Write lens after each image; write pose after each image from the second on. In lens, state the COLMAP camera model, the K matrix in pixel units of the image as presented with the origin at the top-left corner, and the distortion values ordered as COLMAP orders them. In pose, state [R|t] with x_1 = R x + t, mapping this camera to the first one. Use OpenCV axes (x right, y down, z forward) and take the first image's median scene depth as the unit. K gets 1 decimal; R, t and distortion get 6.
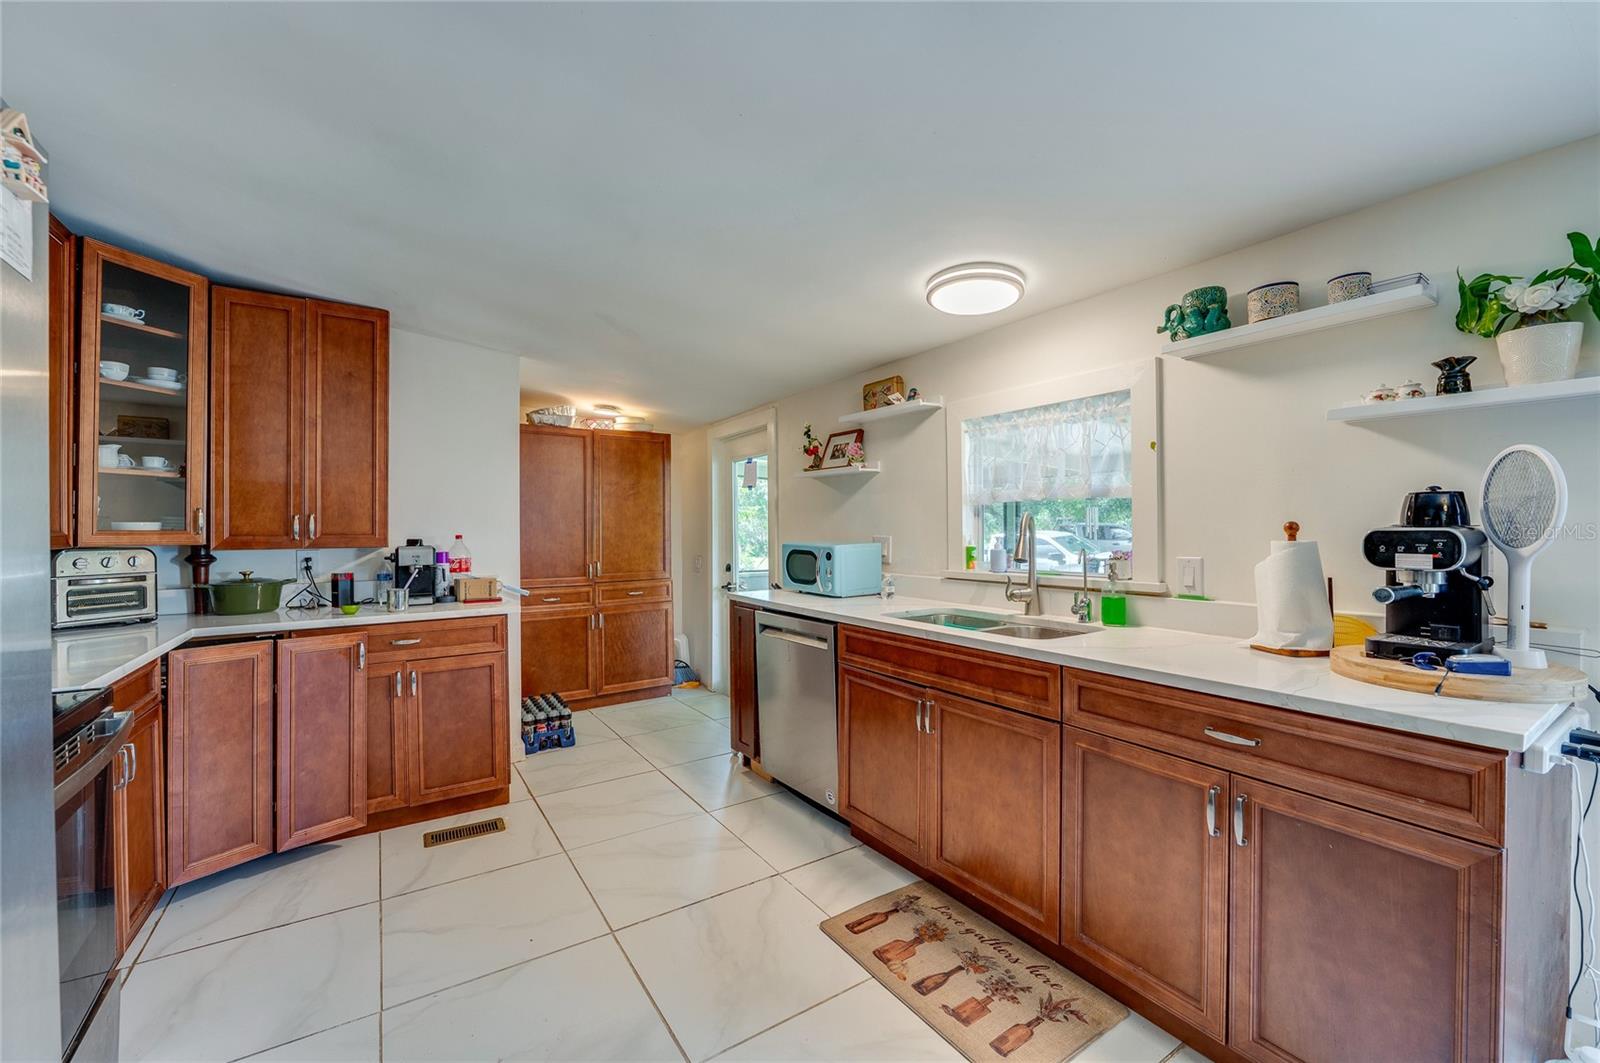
lens RADIAL K [[619.4, 0, 799.5], [0, 619.4, 534.3], [0, 0, 1]] dist [-0.026037, -0.000061]
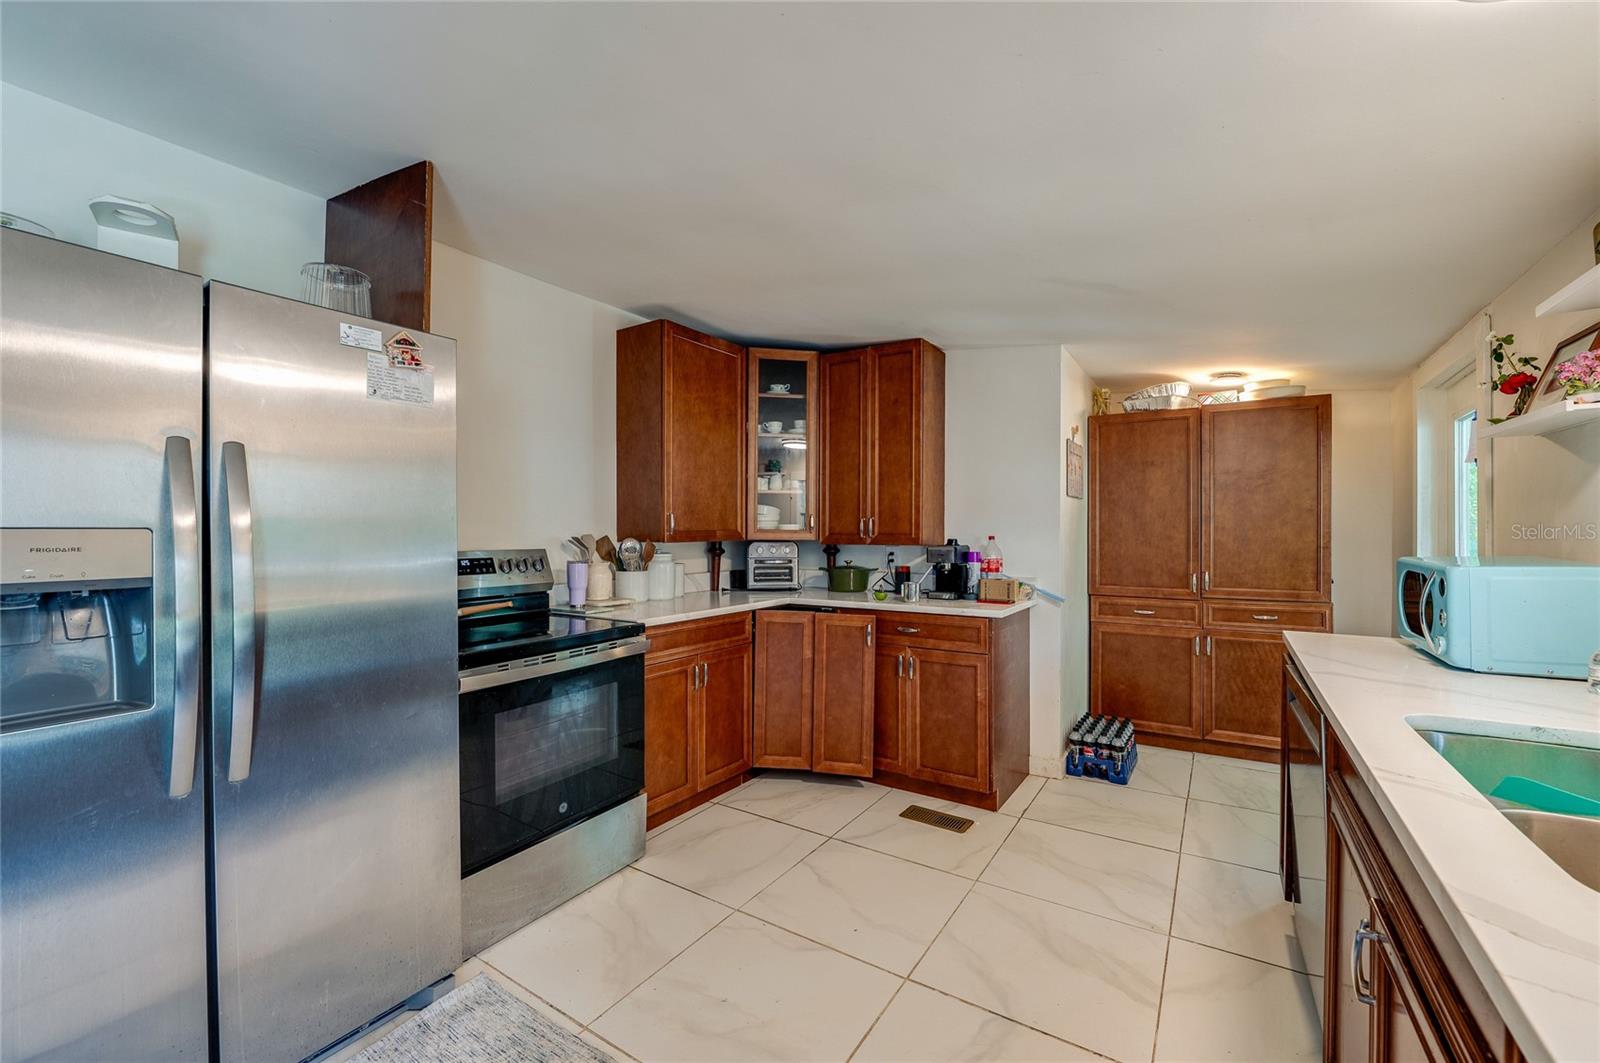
lens RADIAL K [[619.4, 0, 799.5], [0, 619.4, 534.3], [0, 0, 1]] dist [-0.026037, -0.000061]
pose [[0.413702, 0.011311, -0.910342, 0.287587], [-0.011988, 0.999904, 0.006975, -0.005276], [0.910334, 0.008028, 0.413798, 0.318113]]
